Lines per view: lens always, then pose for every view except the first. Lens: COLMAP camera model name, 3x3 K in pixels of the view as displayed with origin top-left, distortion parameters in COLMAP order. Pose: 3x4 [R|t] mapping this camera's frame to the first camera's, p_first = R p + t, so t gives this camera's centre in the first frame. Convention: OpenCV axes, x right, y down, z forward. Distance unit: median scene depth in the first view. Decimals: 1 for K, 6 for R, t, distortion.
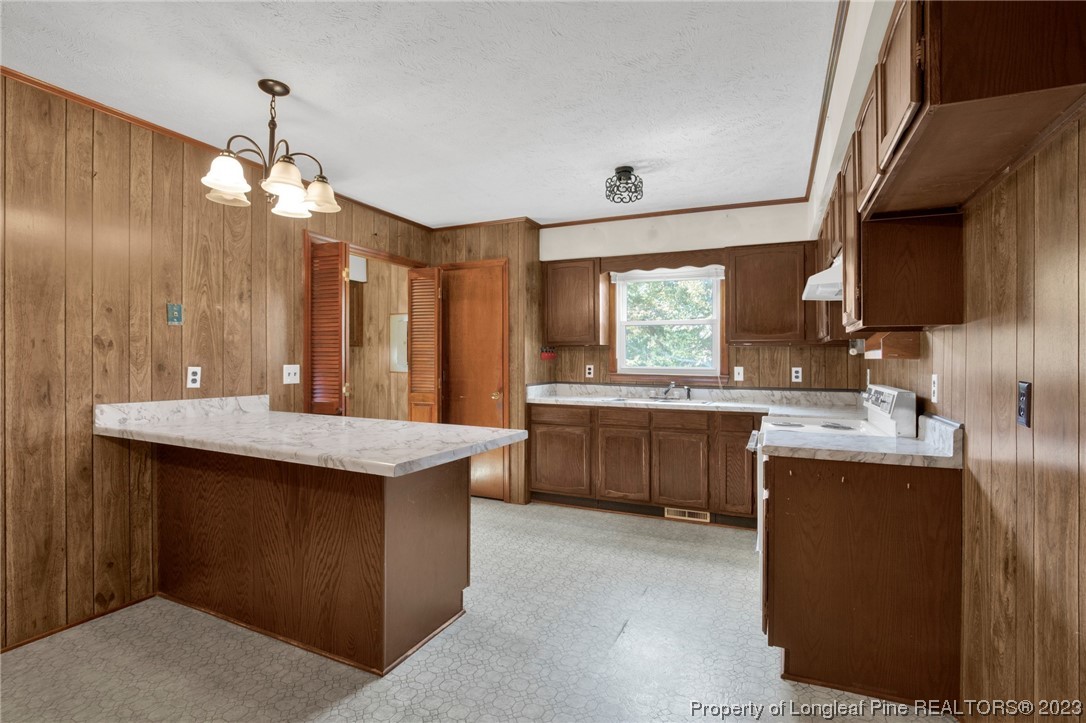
lens RADIAL K [[505.7, 0, 541.4], [0, 505.7, 364.2], [0, 0, 1]] dist [-0.025715, 0.001807]
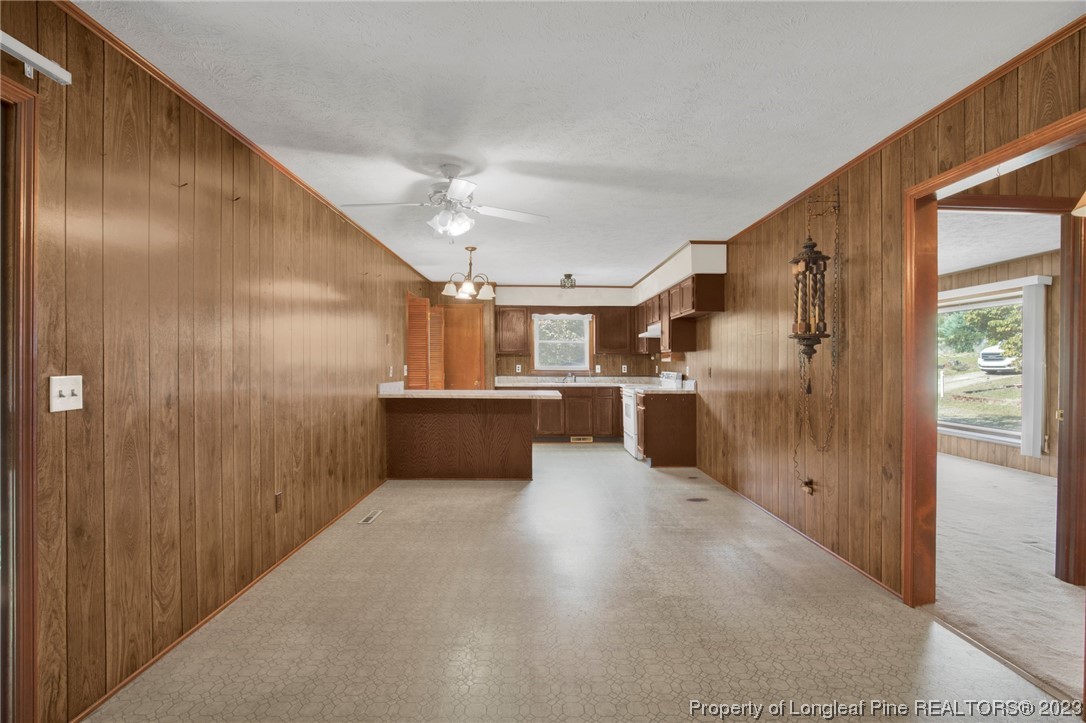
lens RADIAL K [[505.7, 0, 553.7], [0, 505.7, 365.8], [0, 0, 1]] dist [-0.025715, 0.001807]
pose [[0.890608, -0.006357, 0.454727, -0.870064], [0.006168, 0.999979, 0.001899, 0.002559], [-0.454729, 0.001113, 0.890629, -0.896534]]
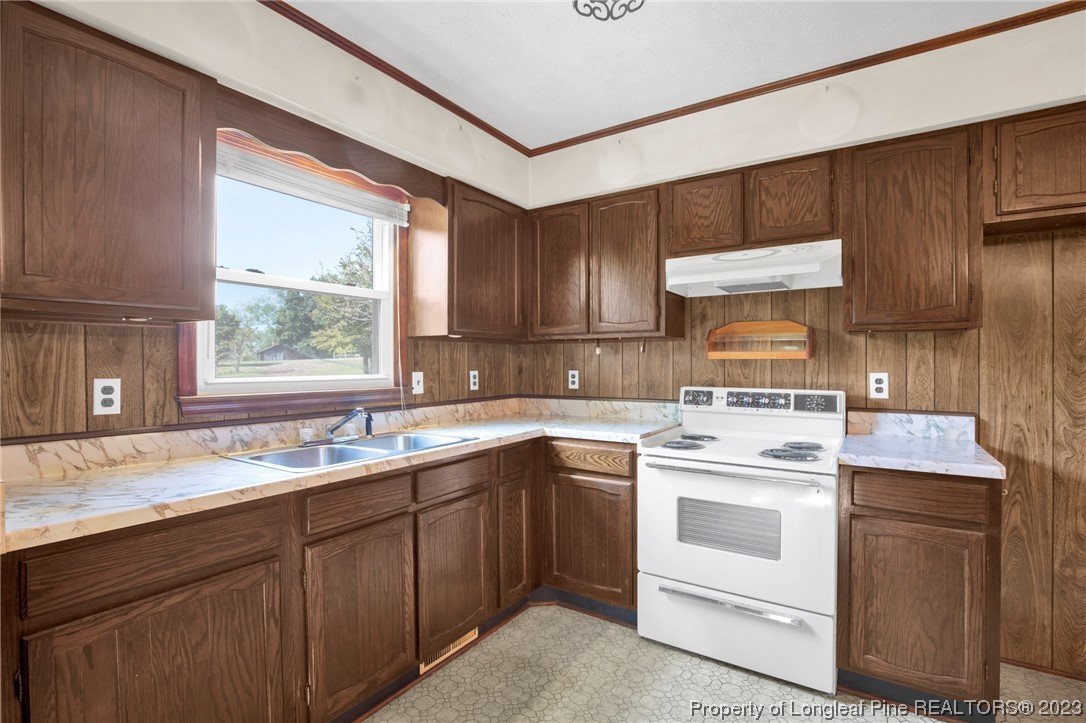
lens RADIAL K [[505.7, 0, 547.4], [0, 505.7, 361.0], [0, 0, 1]] dist [-0.025715, 0.001807]
pose [[0.140561, -0.003516, 0.990066, -0.276679], [0.008229, 0.999963, 0.002382, -0.010923], [-0.990038, 0.007813, 0.140585, 0.986162]]
